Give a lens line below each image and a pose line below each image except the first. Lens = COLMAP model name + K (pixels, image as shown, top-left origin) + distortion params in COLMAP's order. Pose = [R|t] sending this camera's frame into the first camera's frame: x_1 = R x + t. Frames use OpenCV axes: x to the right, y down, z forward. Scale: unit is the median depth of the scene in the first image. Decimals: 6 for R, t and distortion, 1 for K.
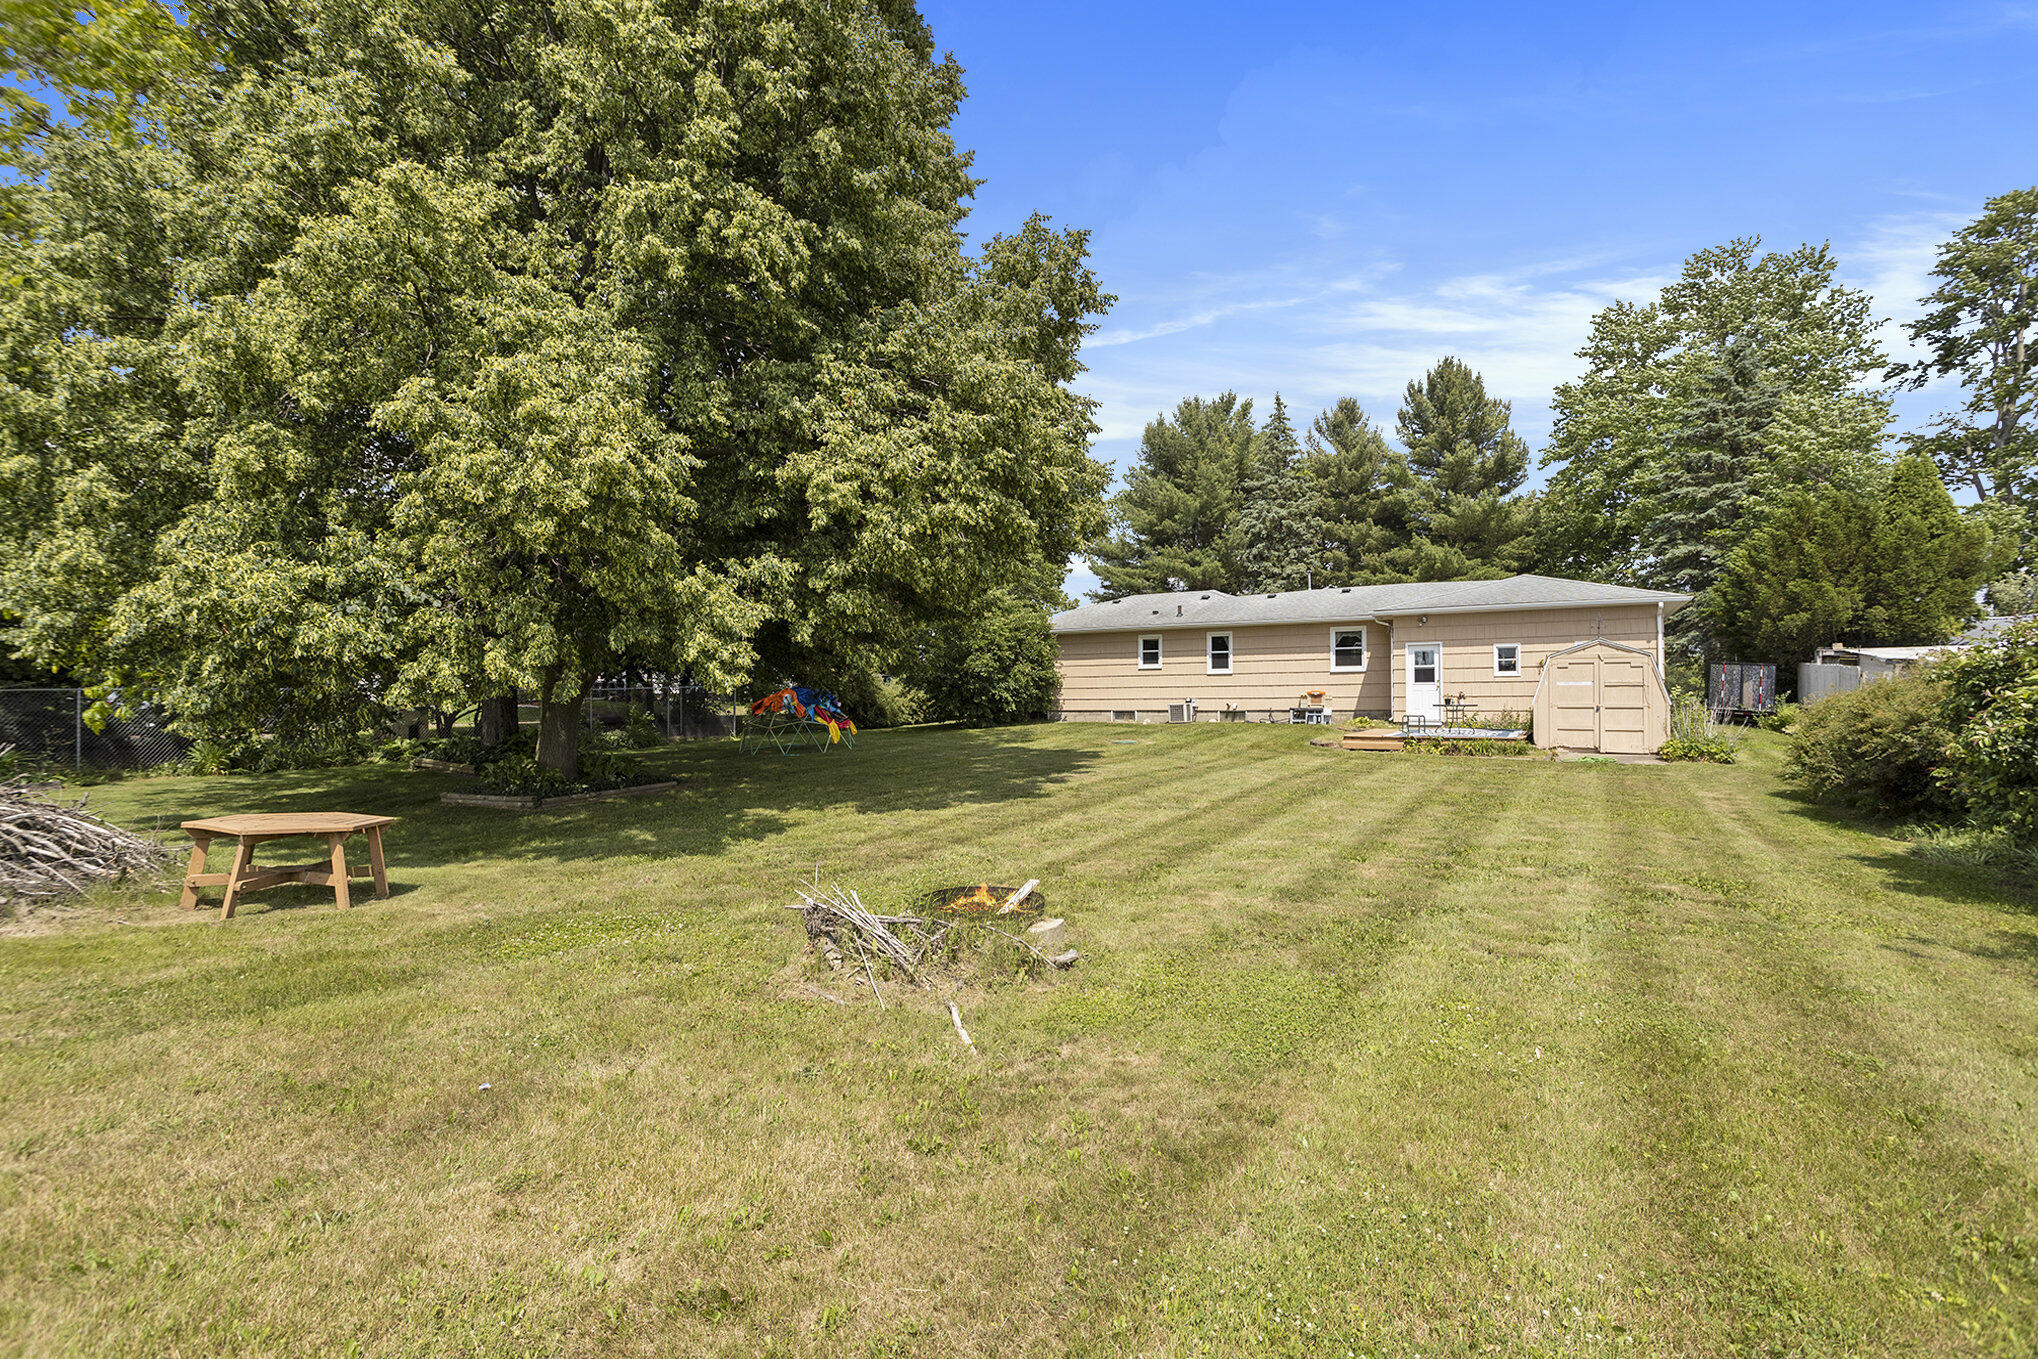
lens RADIAL K [[964.9, 0, 1037.0], [0, 964.9, 668.0], [0, 0, 1]] dist [0.001974, 0.000046]
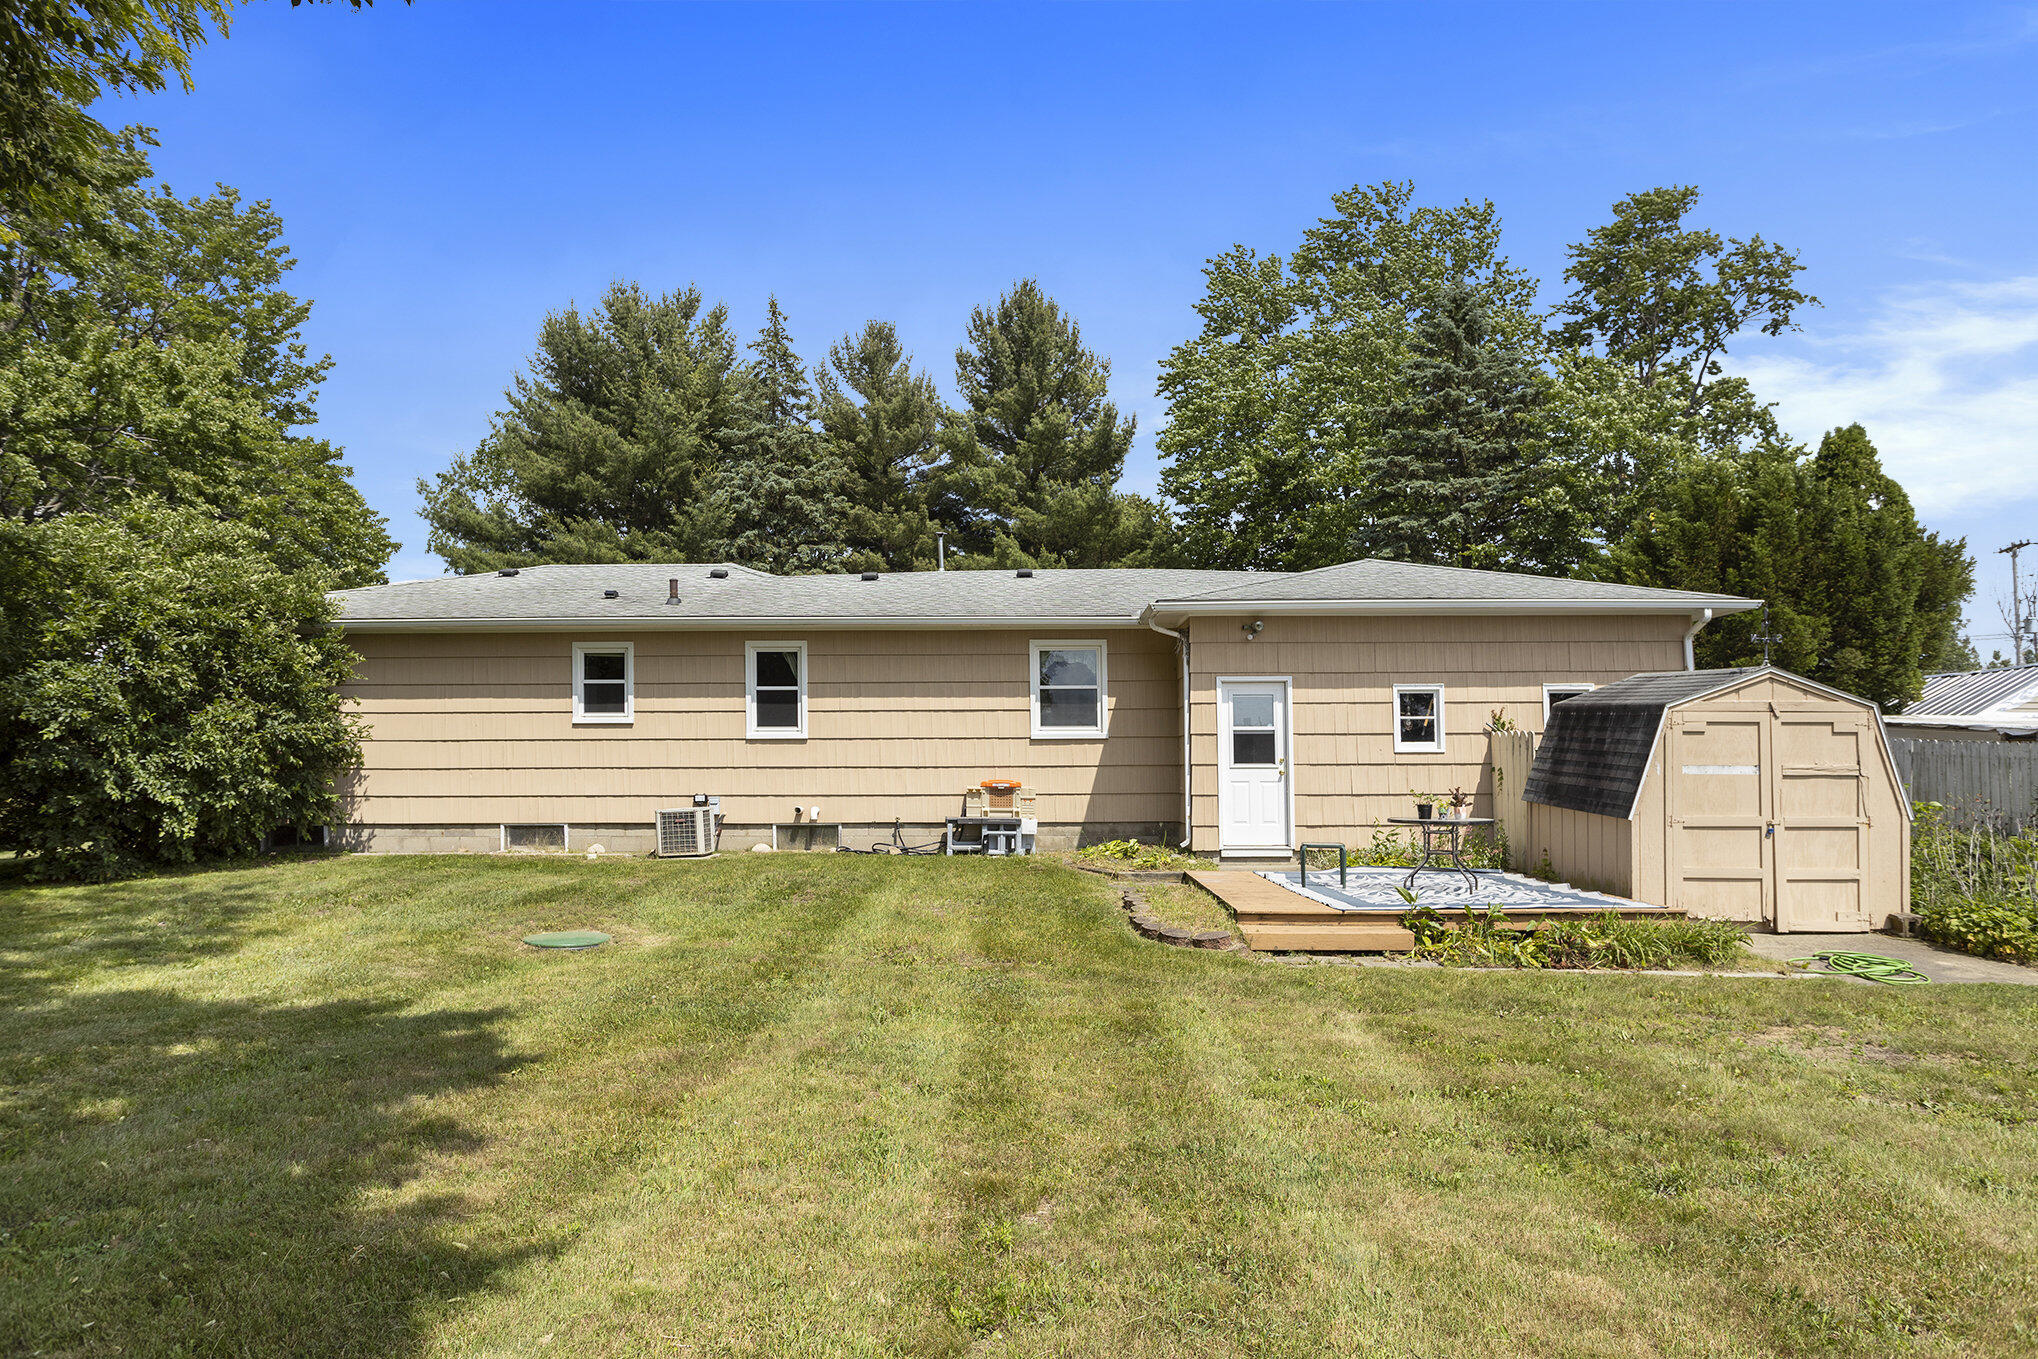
lens RADIAL K [[1204.0, 0, 1021.7], [0, 1204.0, 777.1], [0, 0, 1]] dist [-0.016065, 0.000029]
pose [[0.871945, 0.003758, 0.489589, 0.021108], [-0.018146, 0.999532, 0.024646, 0.007727], [-0.489267, -0.030374, 0.871605, 0.458873]]
